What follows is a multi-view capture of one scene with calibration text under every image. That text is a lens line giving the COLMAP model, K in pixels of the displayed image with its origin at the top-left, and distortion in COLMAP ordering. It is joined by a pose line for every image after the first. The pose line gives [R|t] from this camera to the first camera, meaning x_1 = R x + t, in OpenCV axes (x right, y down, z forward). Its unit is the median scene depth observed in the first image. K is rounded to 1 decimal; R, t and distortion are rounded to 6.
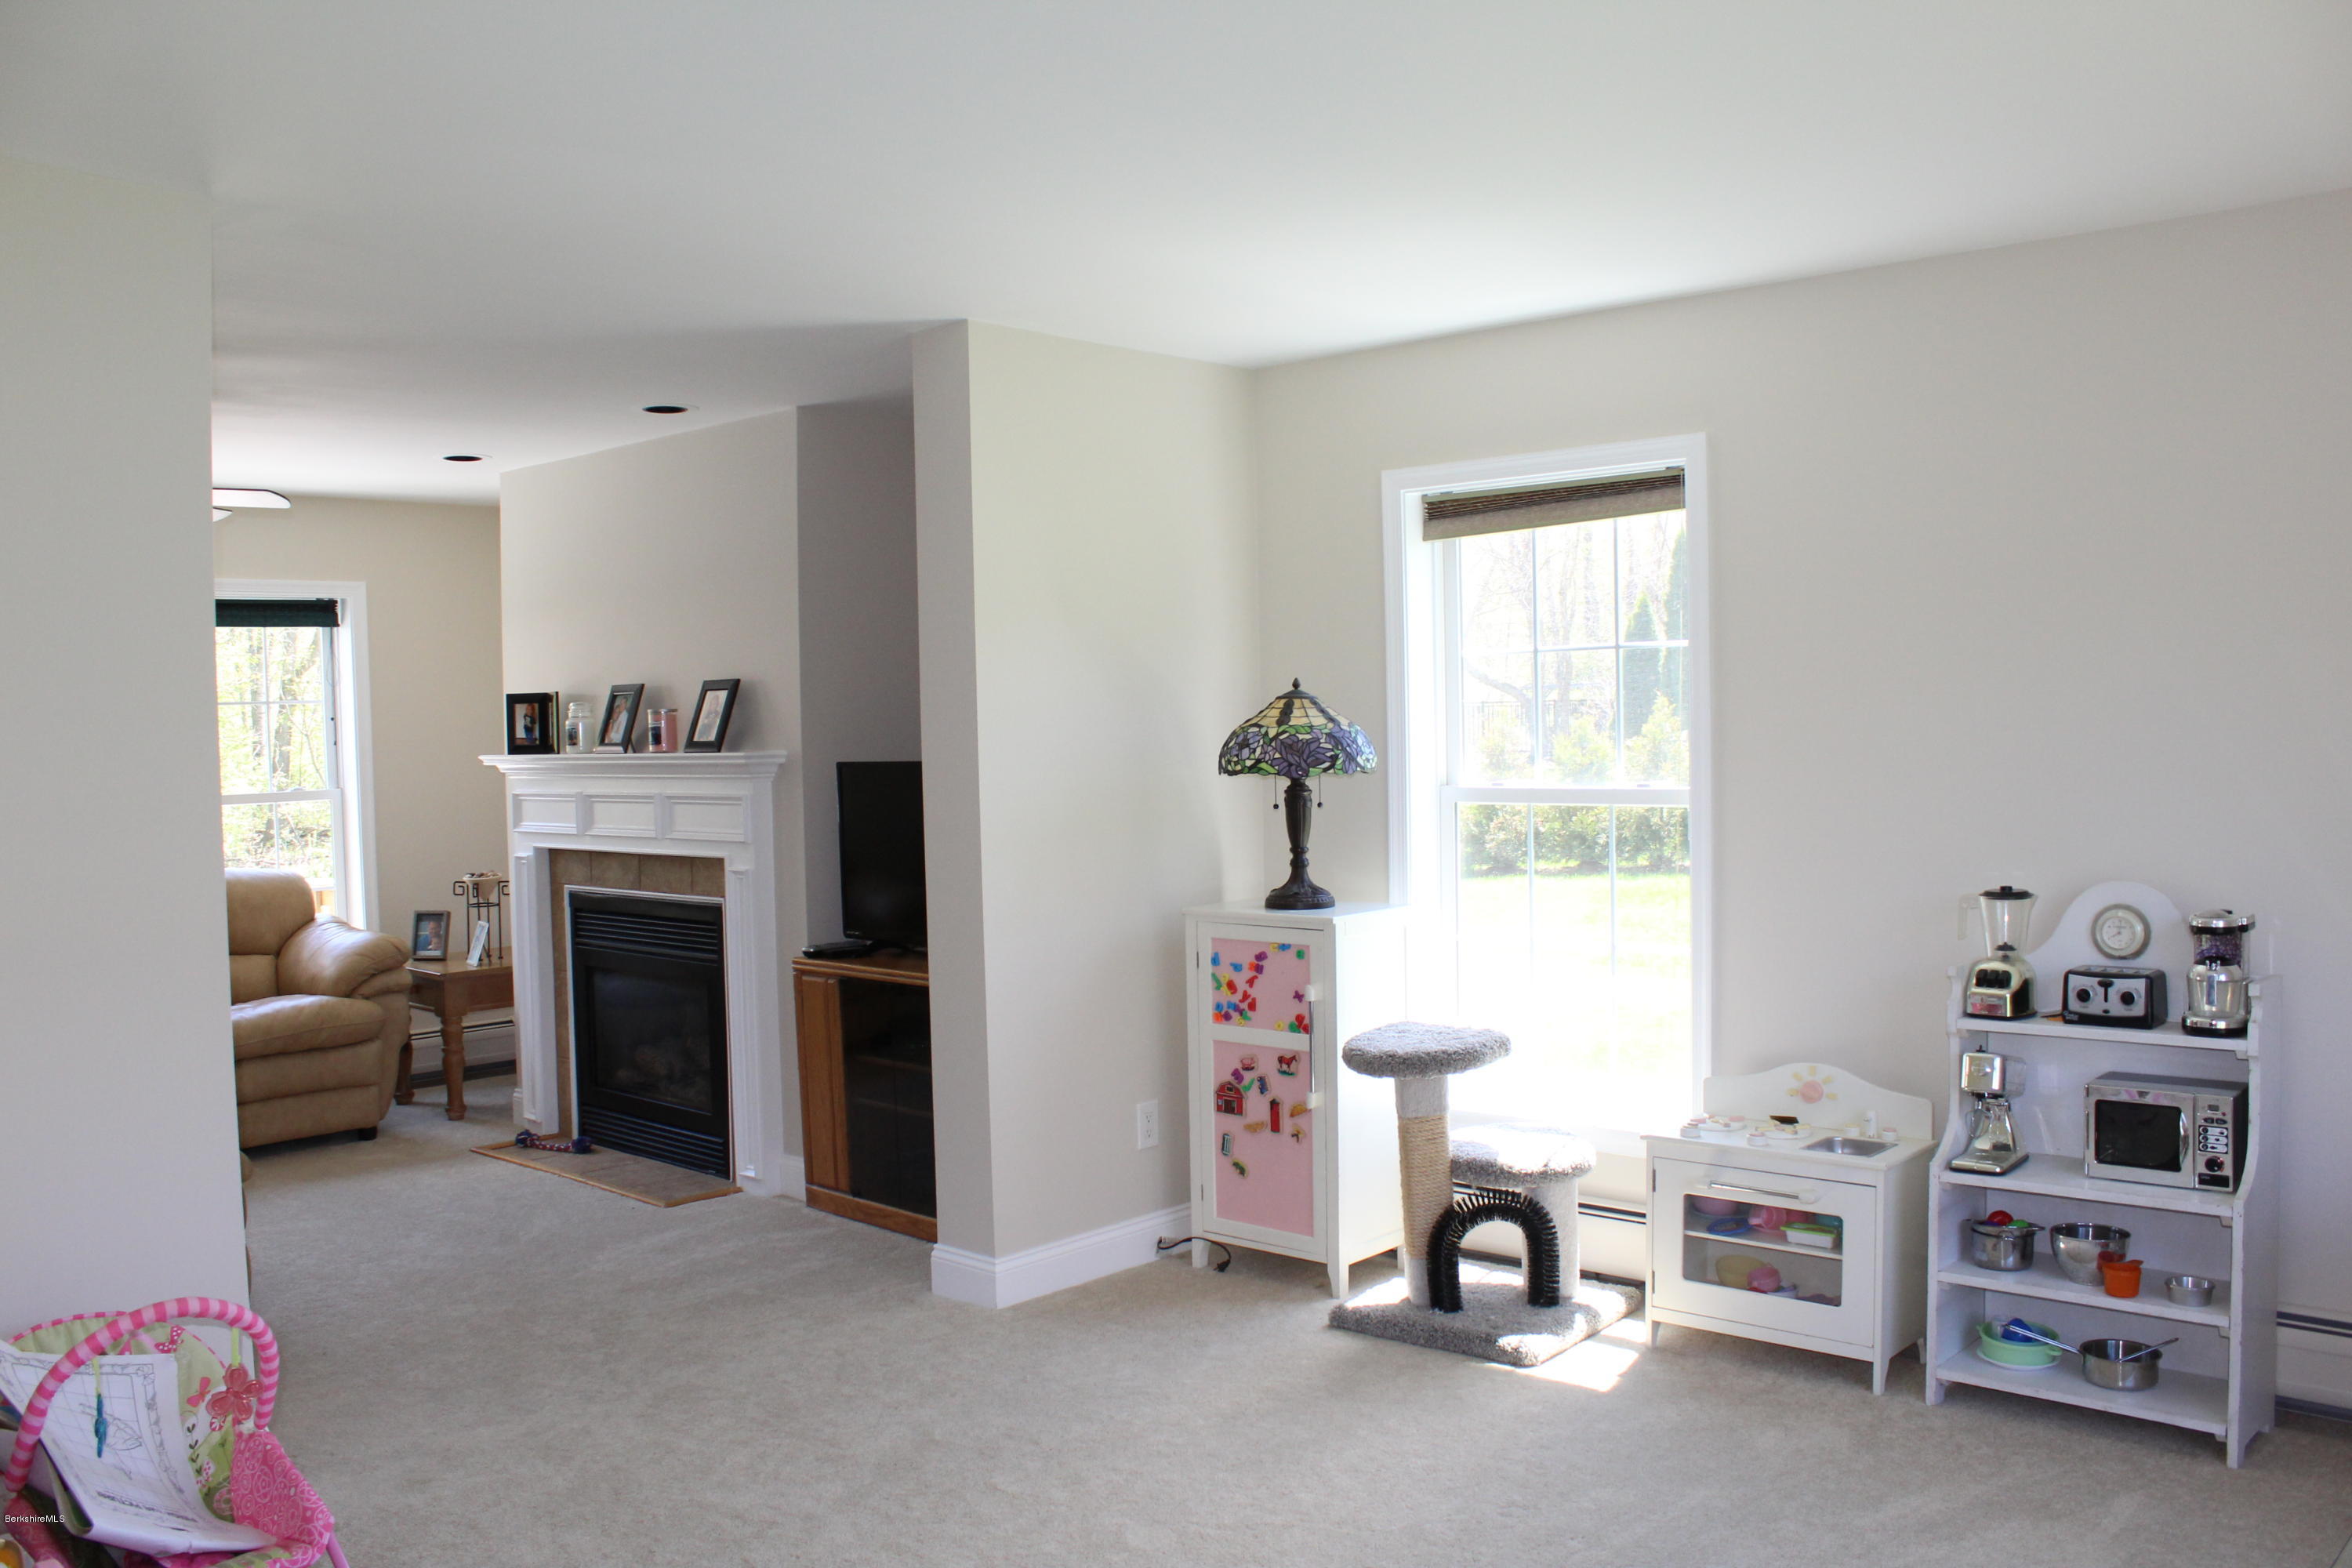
lens RADIAL K [[1847.9, 0, 1176.0], [0, 1847.9, 784.0], [0, 0, 1]] dist [-0.149516, 0.118640]
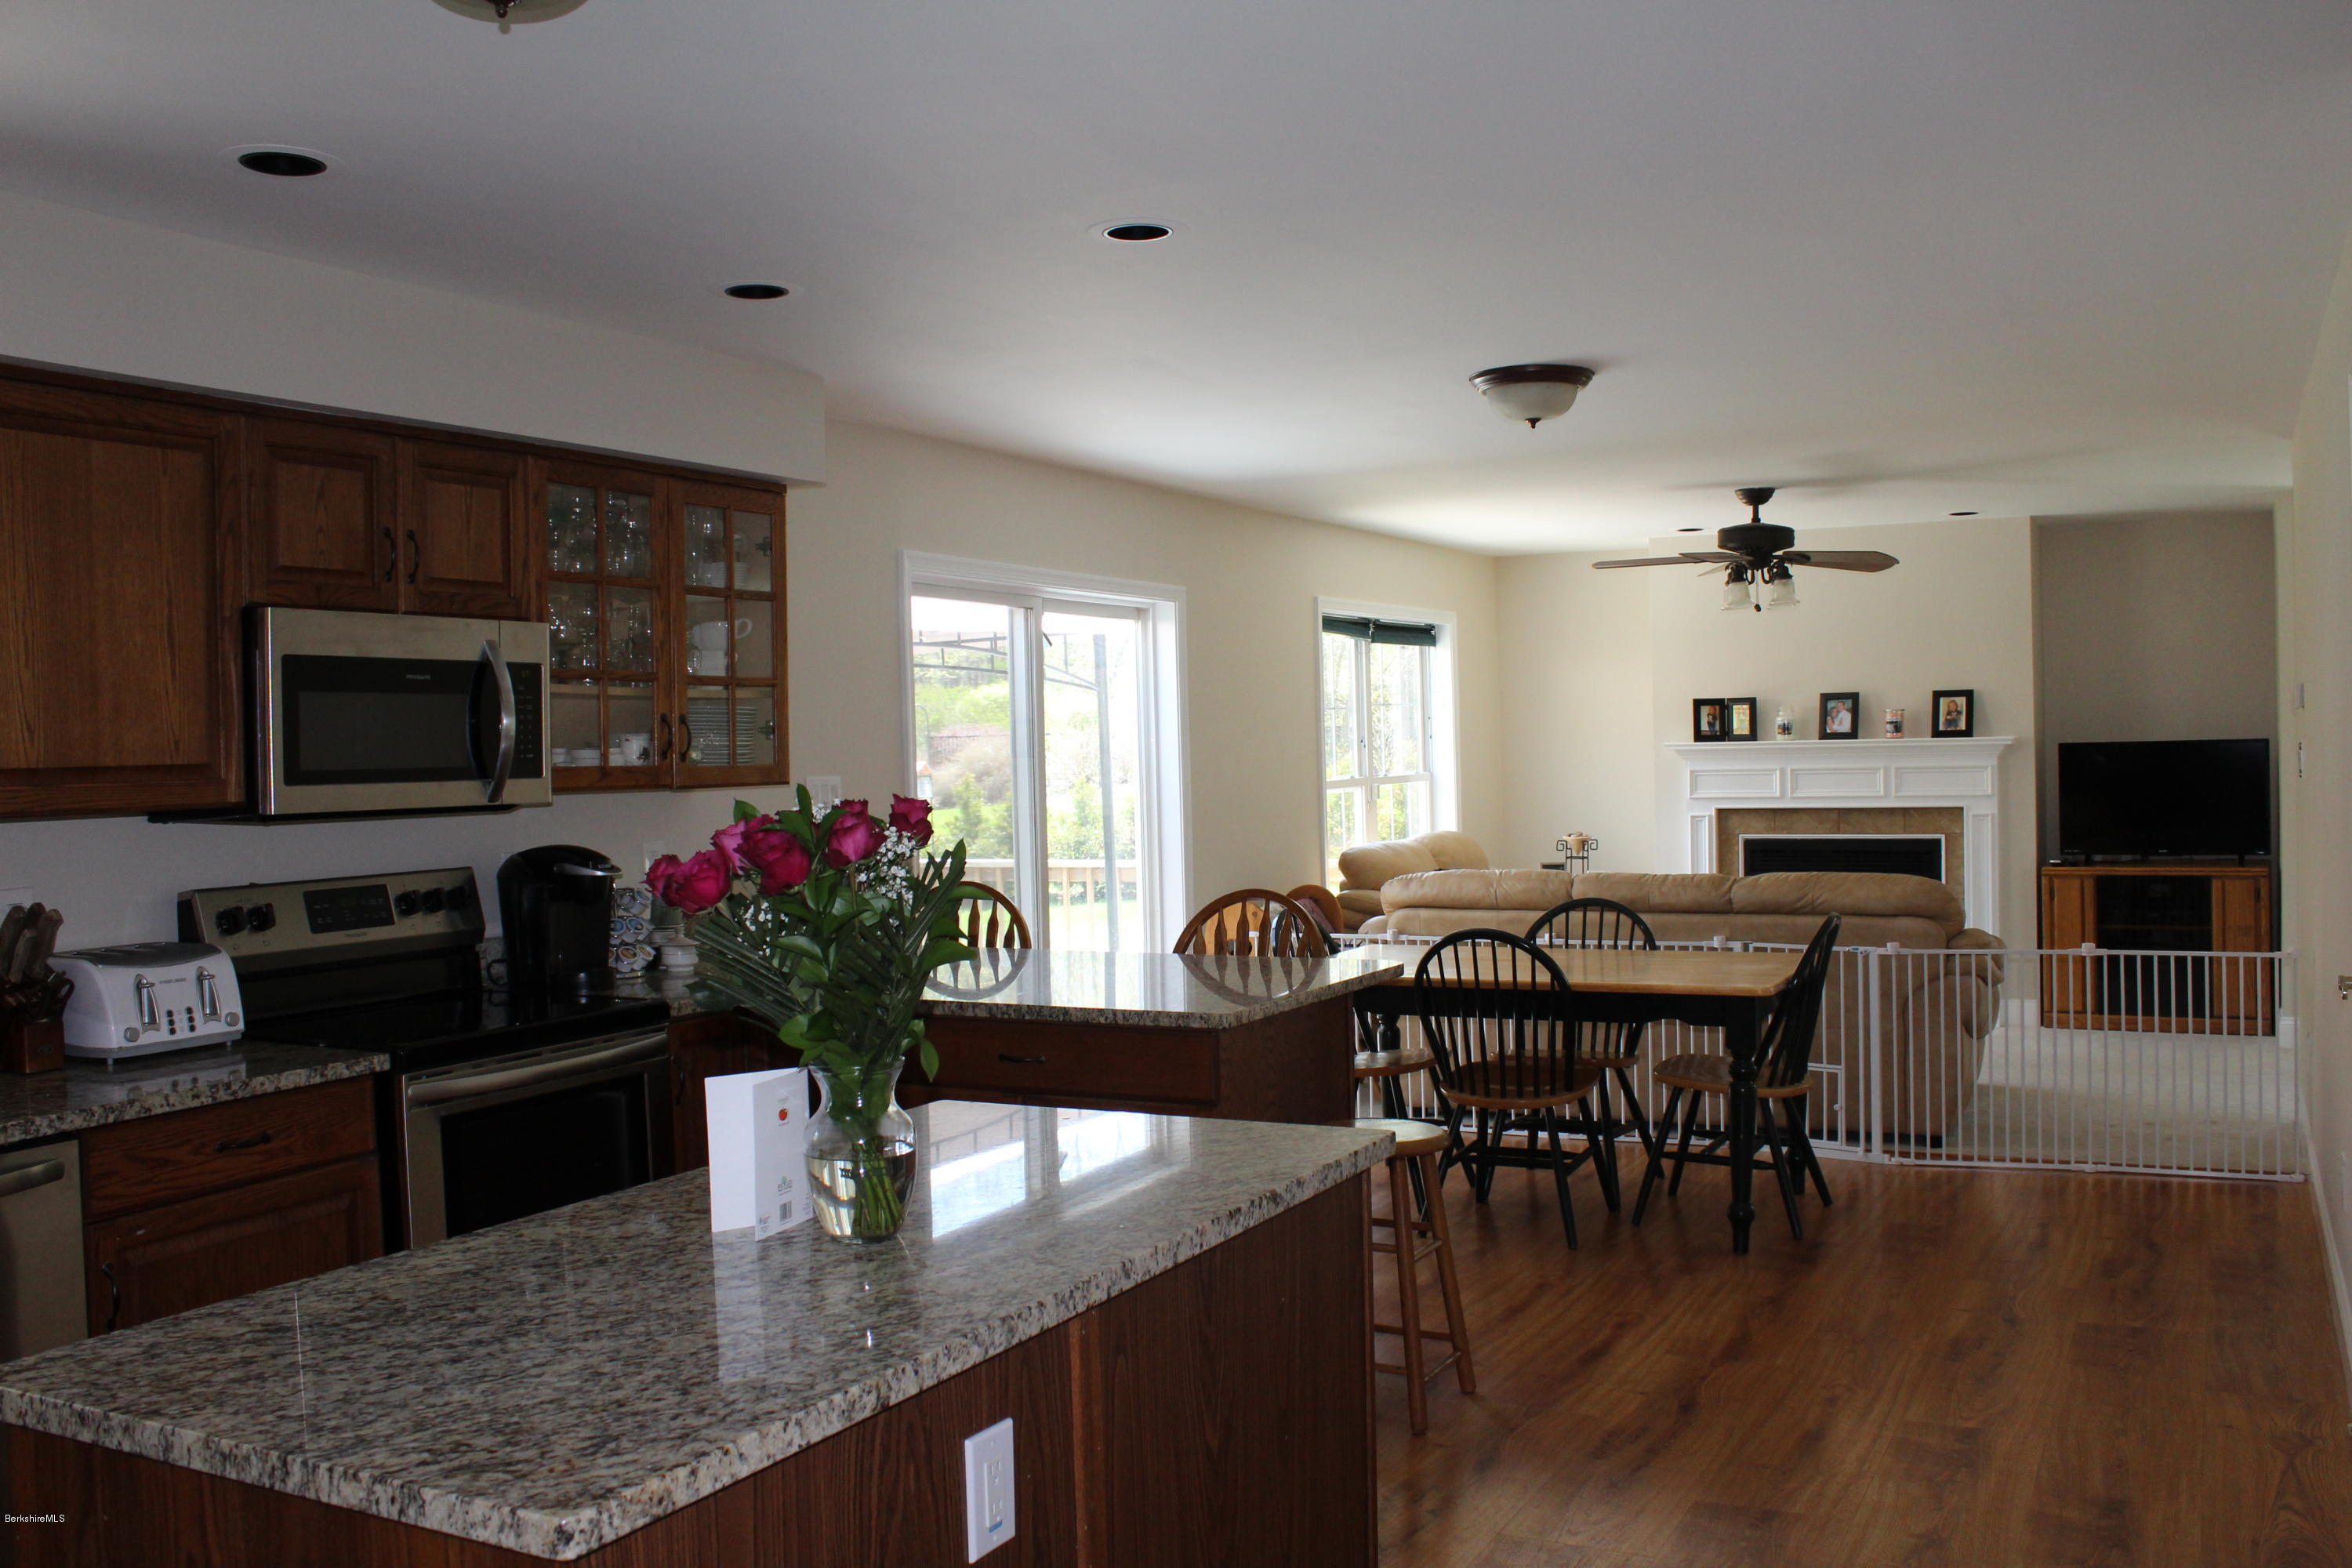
lens RADIAL K [[1908.8, 0, 1176.0], [0, 1908.8, 784.0], [0, 0, 1]] dist [-0.163826, 0.133918]
pose [[0.976499, -0.005041, 0.215463, -1.108709], [0.008692, 0.999834, -0.016001, 0.037016], [-0.215346, 0.017497, 0.976381, -0.341298]]
